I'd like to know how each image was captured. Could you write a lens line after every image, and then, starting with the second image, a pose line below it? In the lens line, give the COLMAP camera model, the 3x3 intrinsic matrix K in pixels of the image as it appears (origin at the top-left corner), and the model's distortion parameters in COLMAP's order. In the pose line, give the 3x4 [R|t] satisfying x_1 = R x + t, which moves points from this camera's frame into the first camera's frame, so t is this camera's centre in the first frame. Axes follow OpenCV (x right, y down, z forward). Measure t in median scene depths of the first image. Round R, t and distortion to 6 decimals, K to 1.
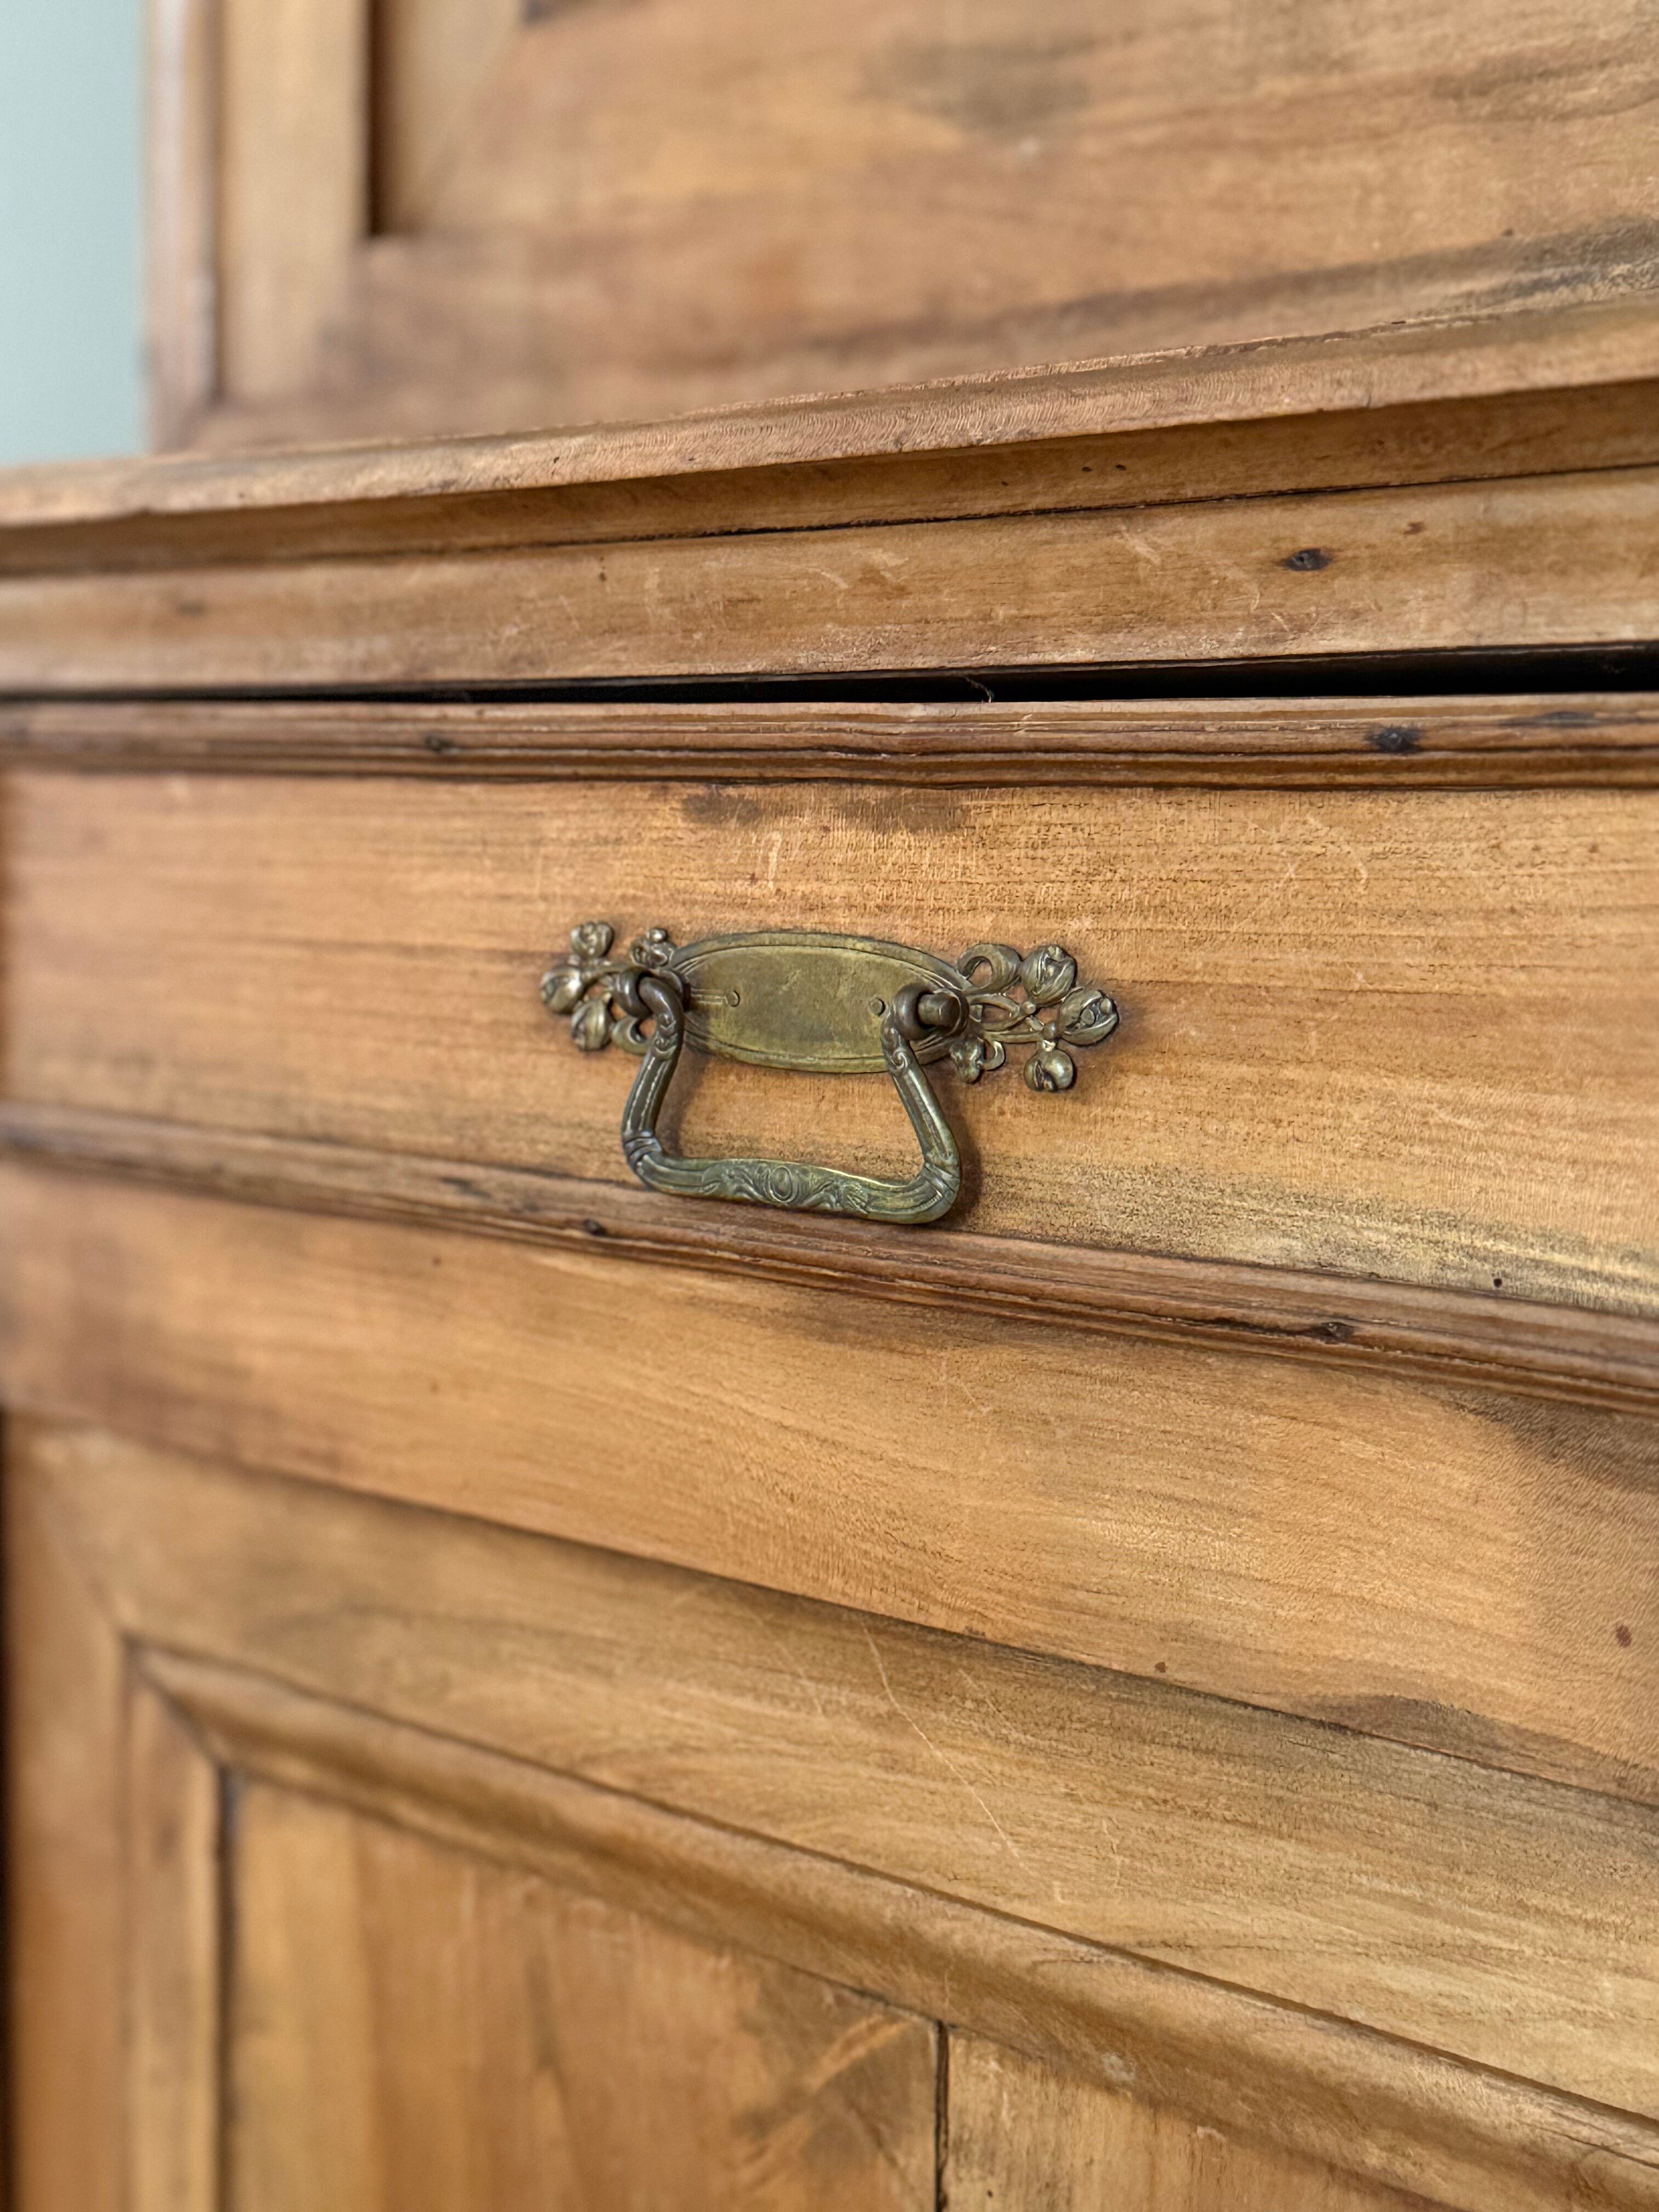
lens RADIAL K [[2842.9, 0, 829.5], [0, 2842.9, 1106.0], [0, 0, 1]] dist [0.224753, -0.676141]
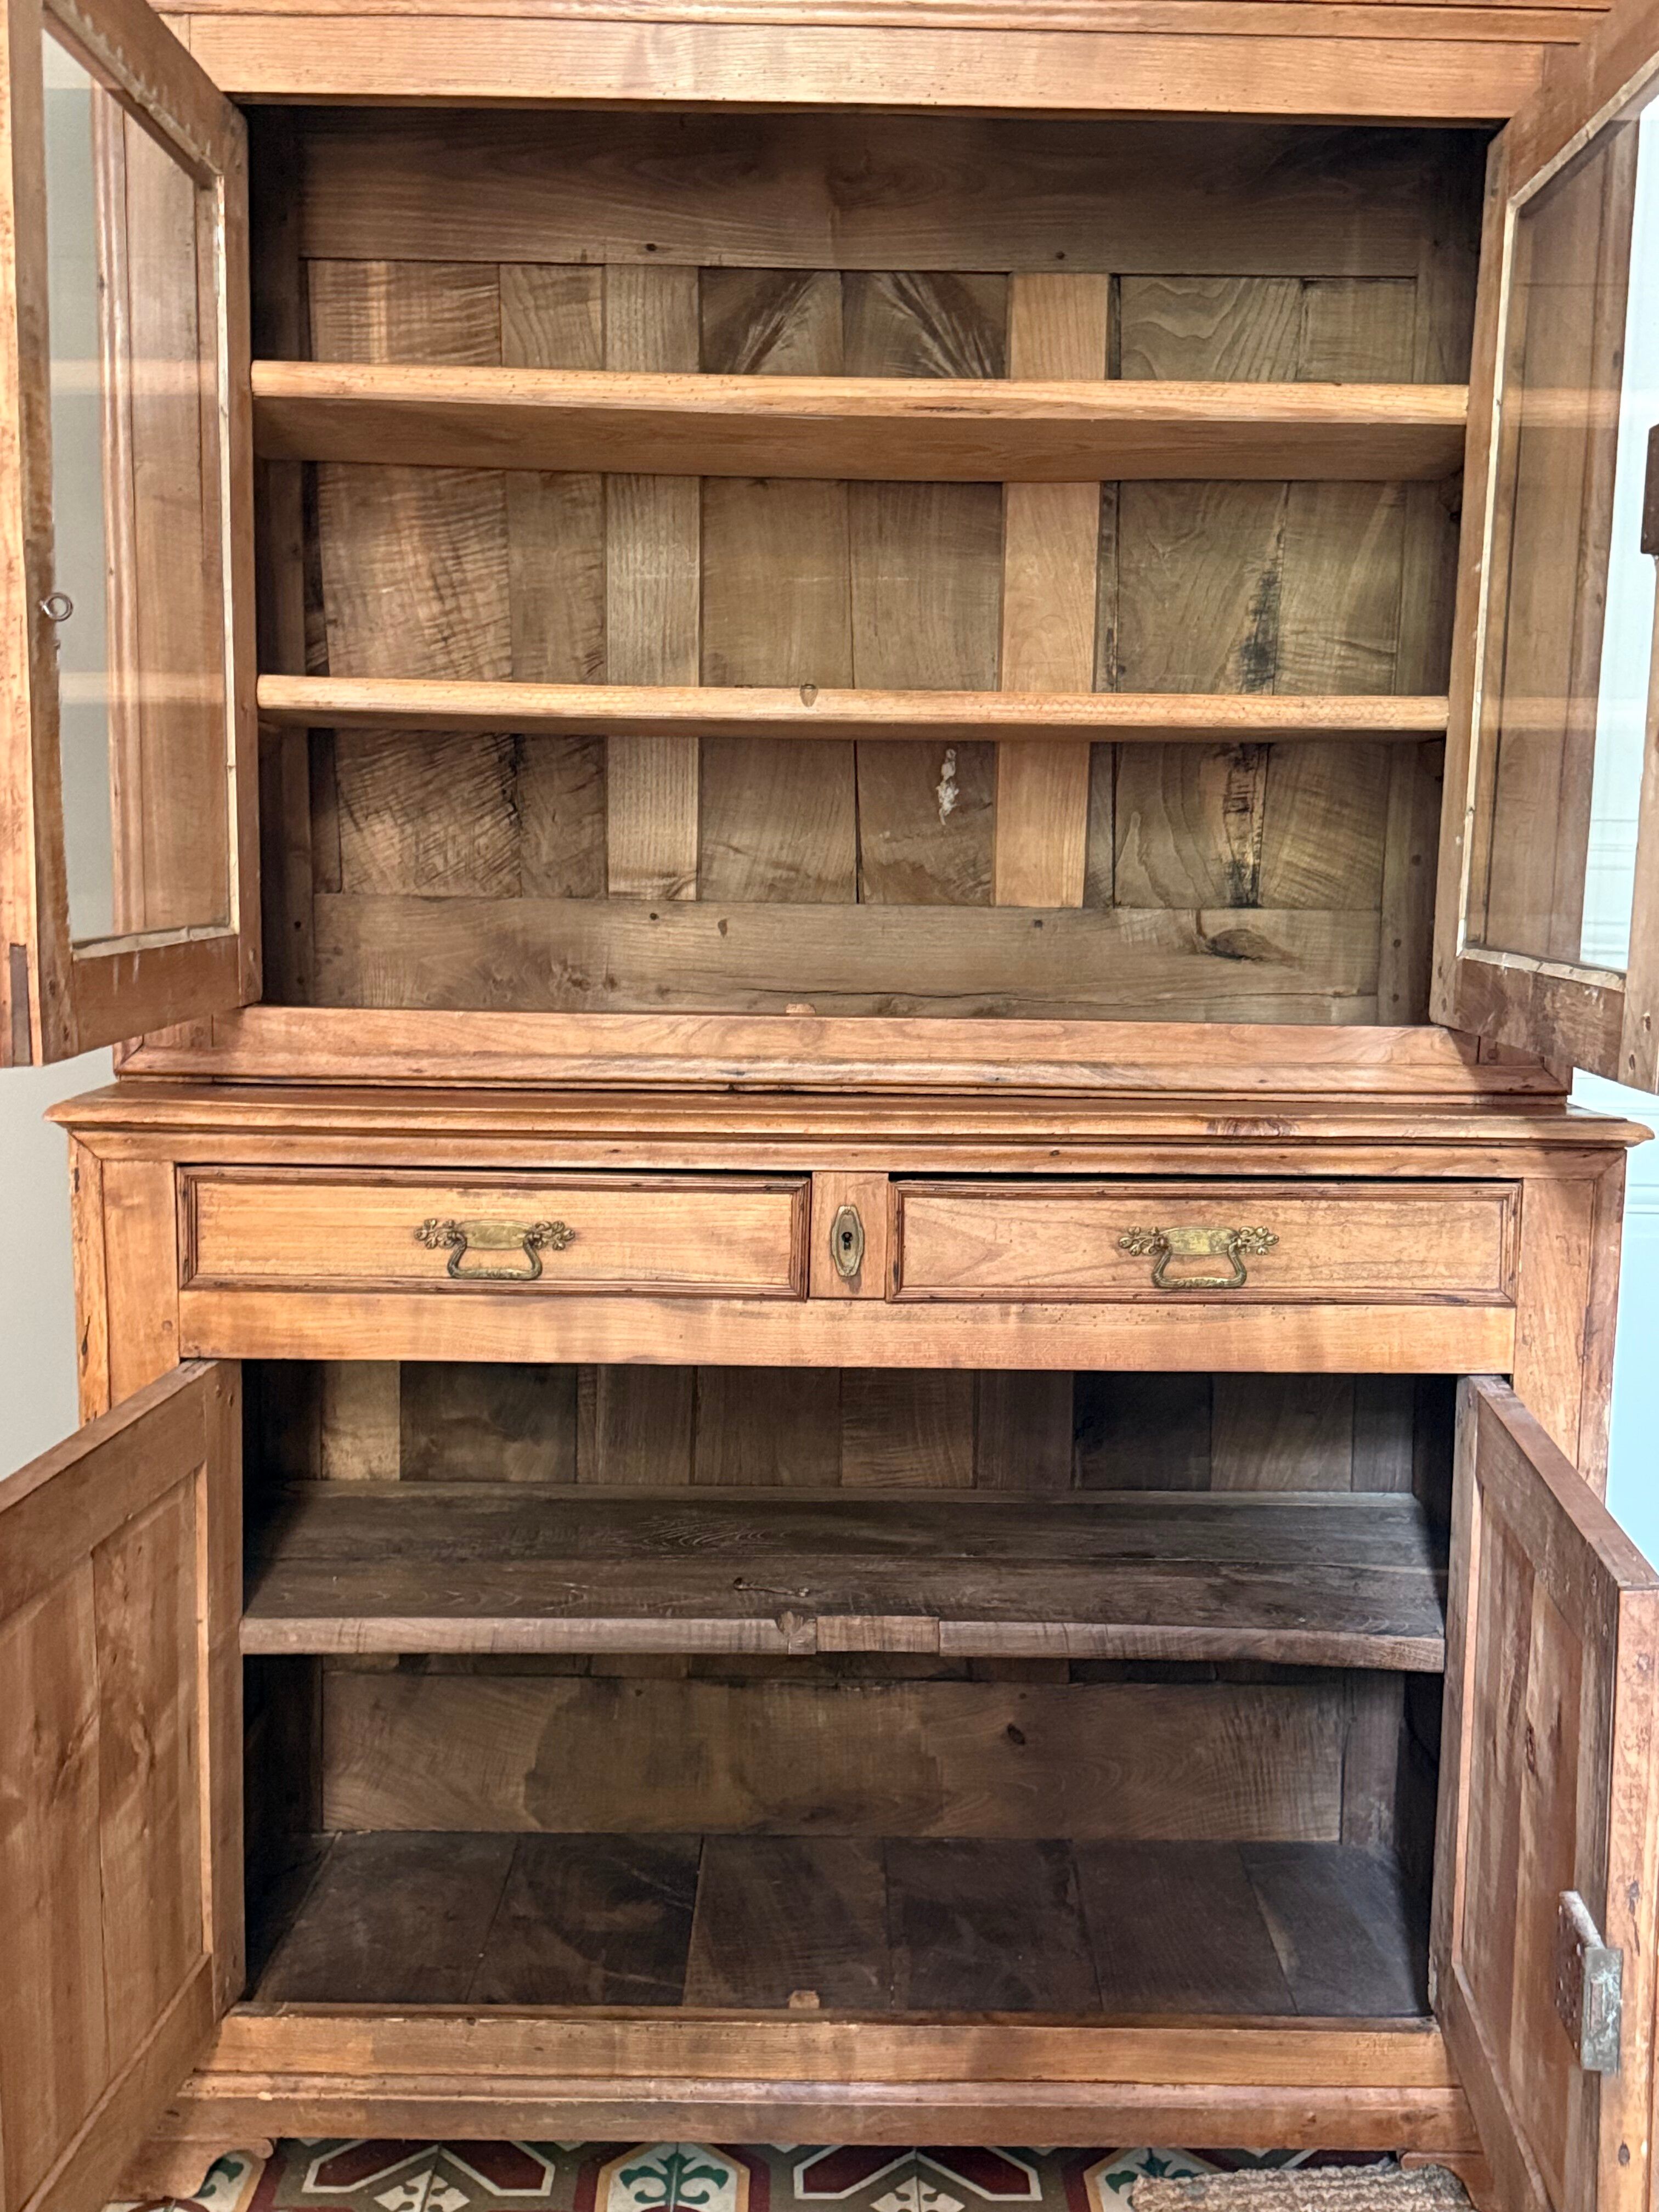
lens RADIAL K [[2173.7, 0, 831.5], [0, 2173.7, 1115.2], [0, 0, 1]] dist [0.167044, -0.392199]
pose [[0.766986, -0.079183, 0.636759, -1.708924], [0.056337, 0.996834, 0.056100, -0.371591], [-0.639186, -0.007155, 0.769019, -1.948230]]
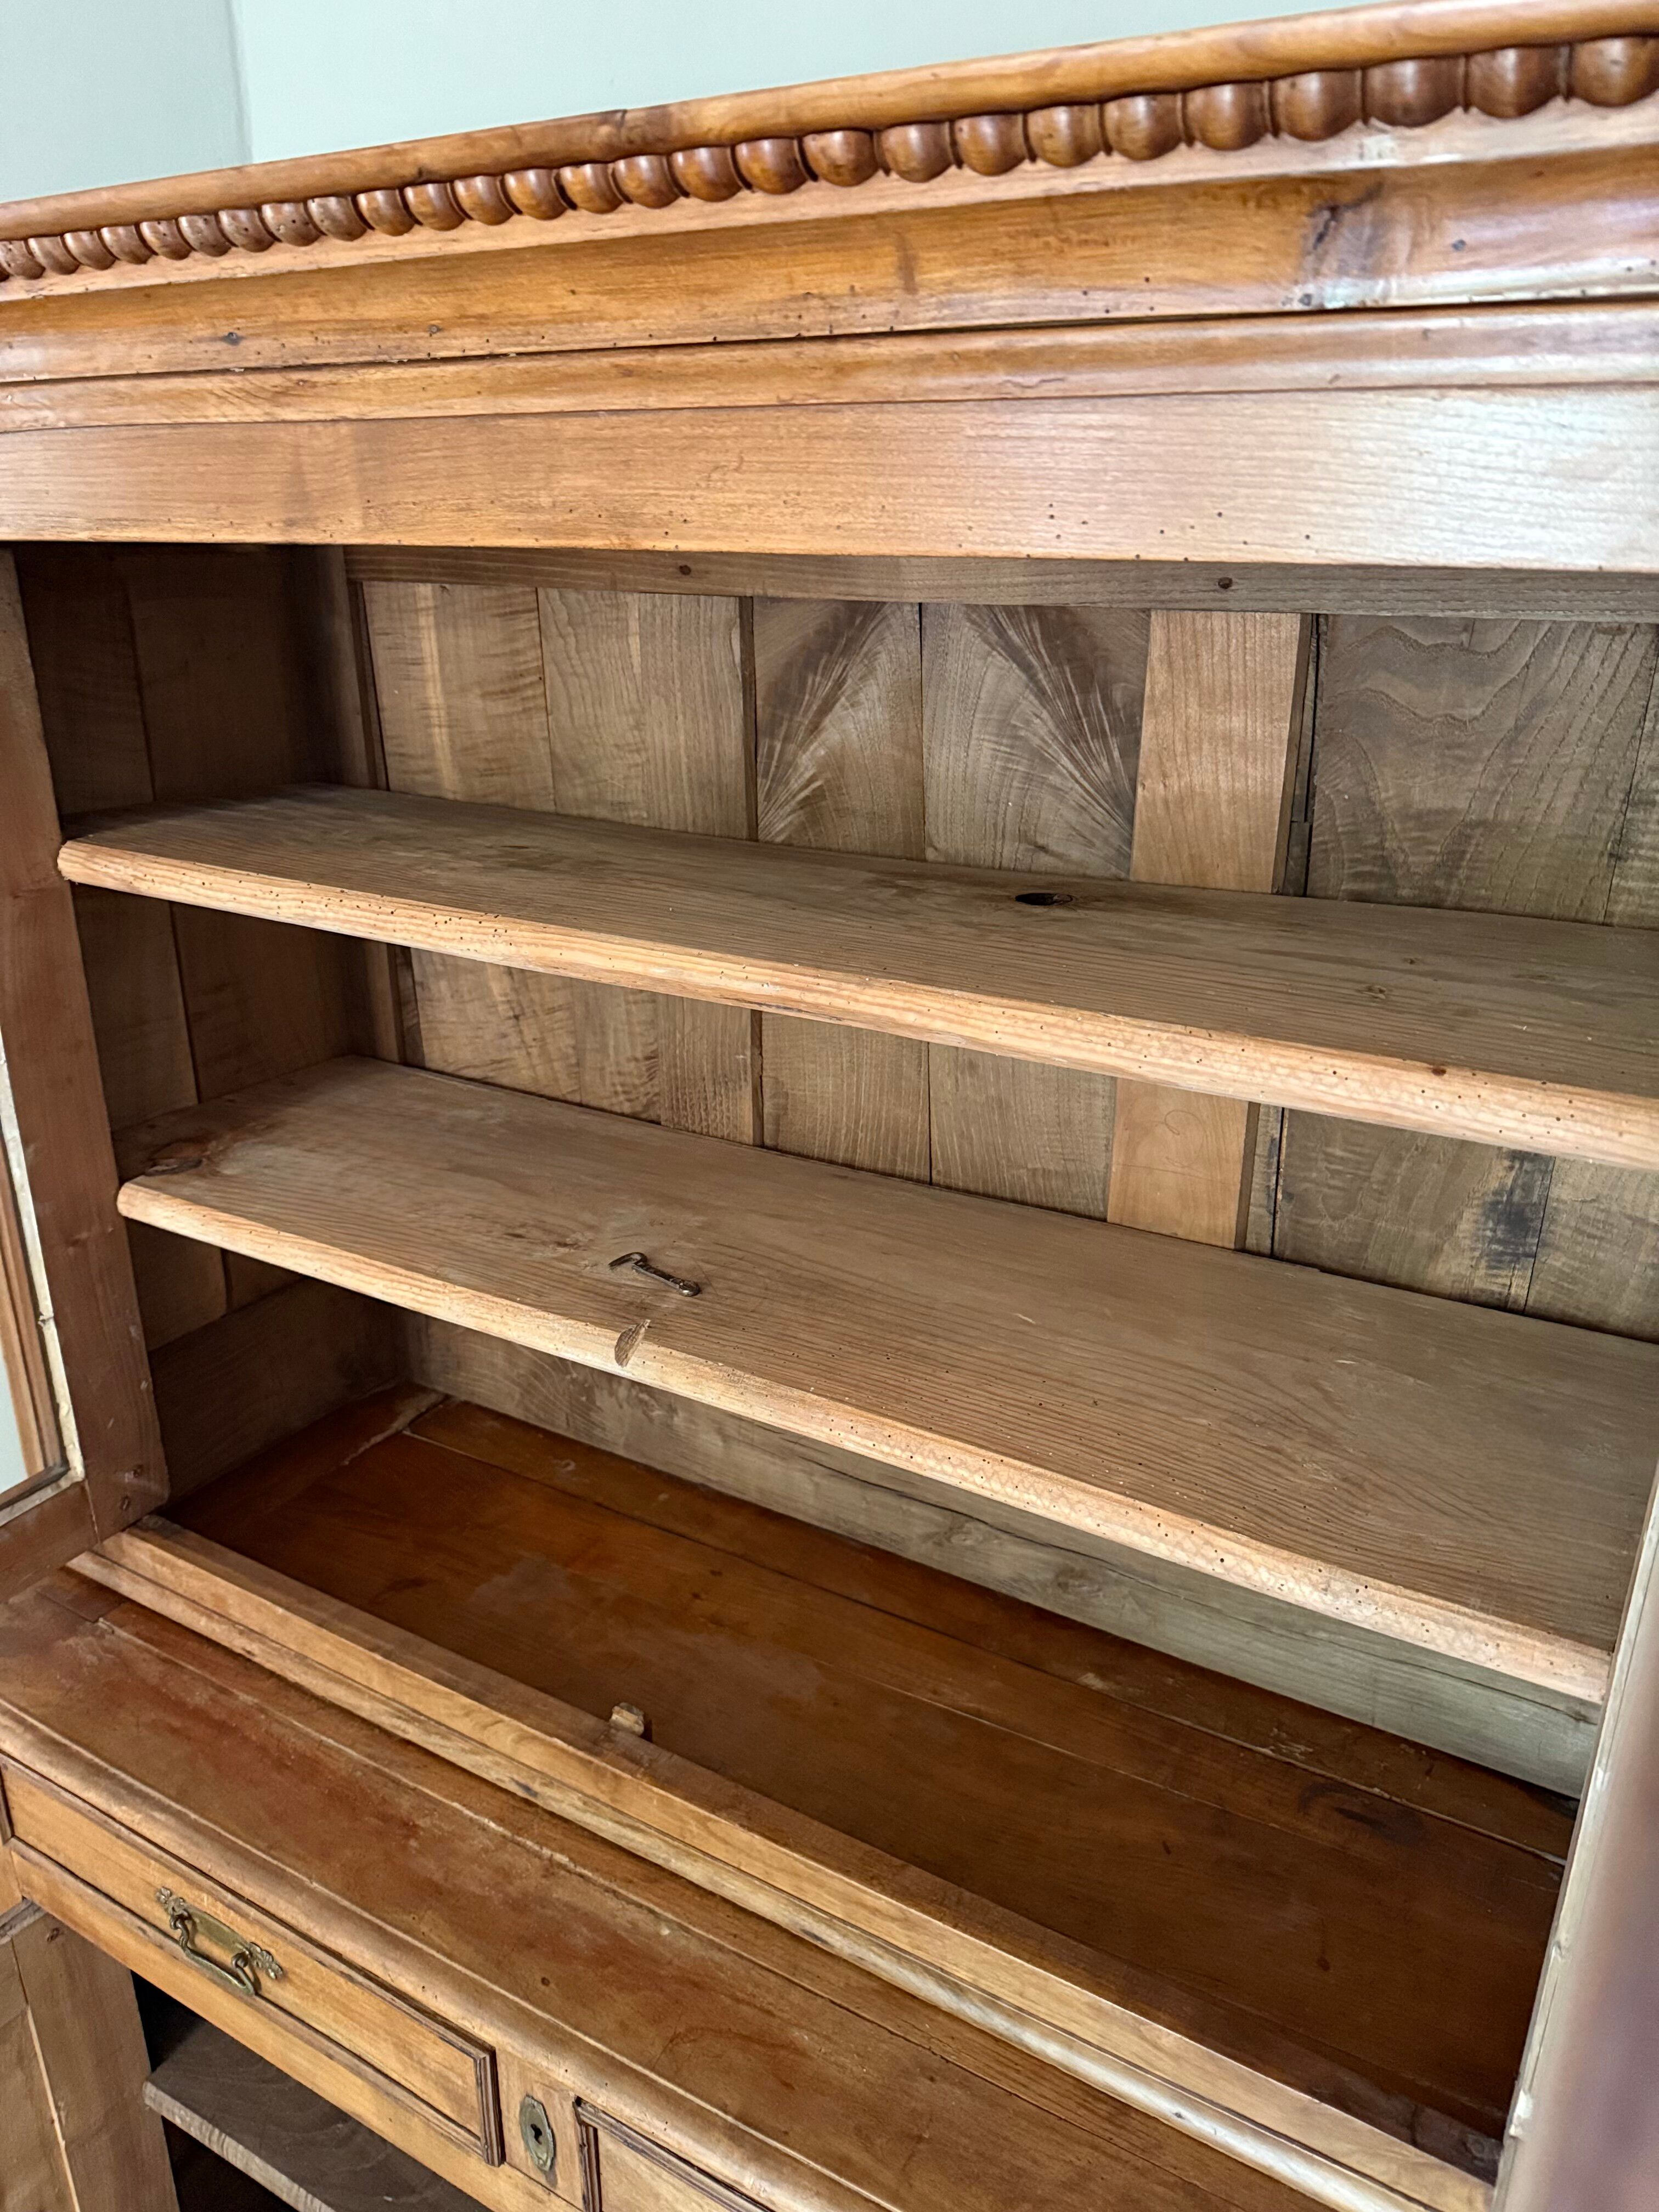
lens RADIAL K [[1569.2, 0, 841.7], [0, 1569.2, 1112.2], [0, 0, 1]] dist [0.002421, -0.001562]
pose [[0.987258, -0.066755, 0.144446, 0.567600], [0.026471, 0.963999, 0.264586, -1.582675], [-0.156908, -0.257391, 0.953483, -0.878719]]
